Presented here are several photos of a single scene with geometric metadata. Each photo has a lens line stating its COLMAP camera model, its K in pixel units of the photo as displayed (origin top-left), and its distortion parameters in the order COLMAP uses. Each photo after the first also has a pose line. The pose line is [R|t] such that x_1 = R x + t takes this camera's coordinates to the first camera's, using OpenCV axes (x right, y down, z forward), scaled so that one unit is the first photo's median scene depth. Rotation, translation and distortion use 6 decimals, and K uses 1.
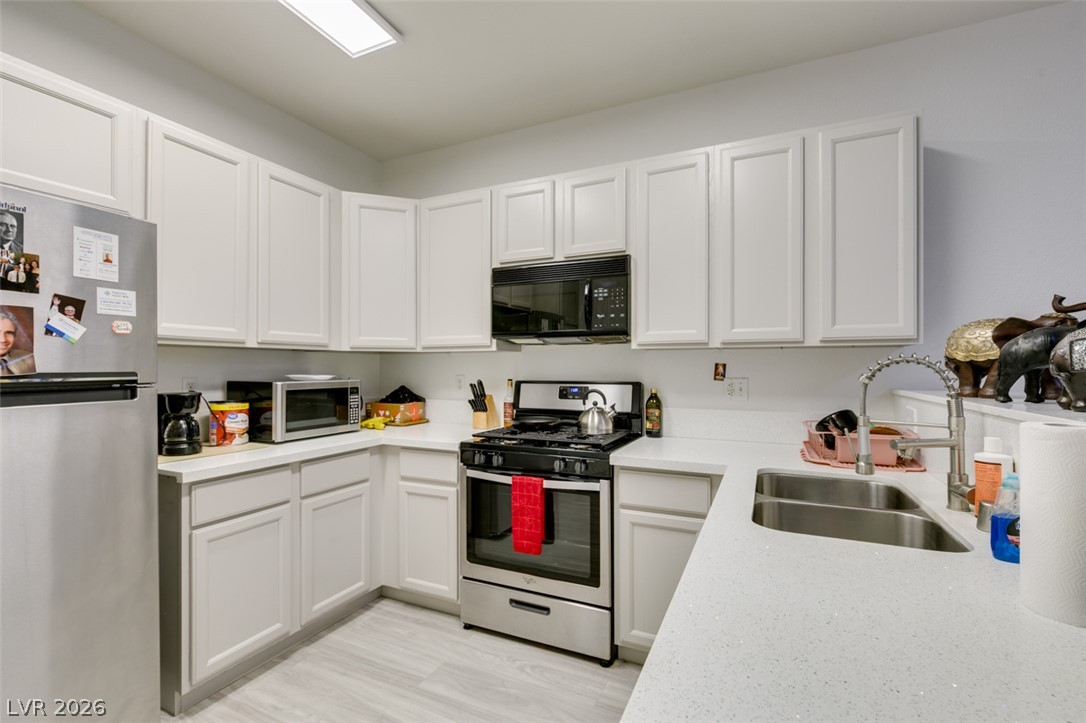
lens RADIAL K [[484.5, 0, 532.1], [0, 484.5, 367.3], [0, 0, 1]] dist [-0.002522, -0.000895]
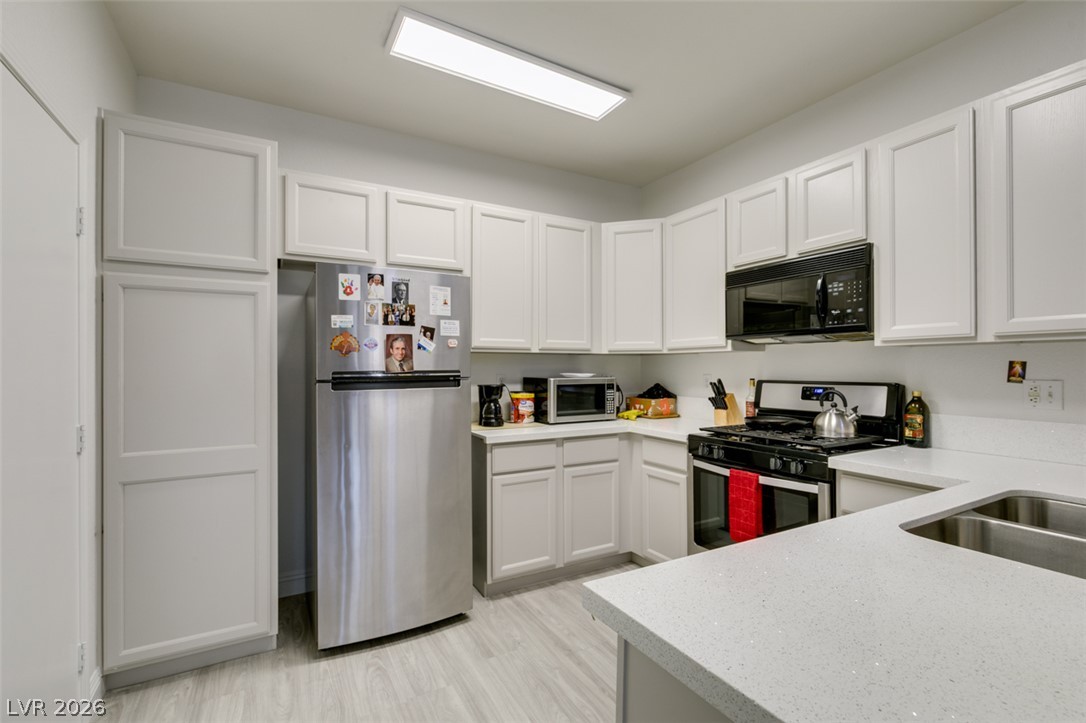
lens RADIAL K [[484.5, 0, 532.1], [0, 484.5, 367.3], [0, 0, 1]] dist [-0.002522, -0.000895]
pose [[0.806094, -0.001983, -0.591785, 0.220000], [0.002174, 0.999998, -0.000389, 0.000515], [0.591784, -0.000973, 0.806096, -0.106735]]
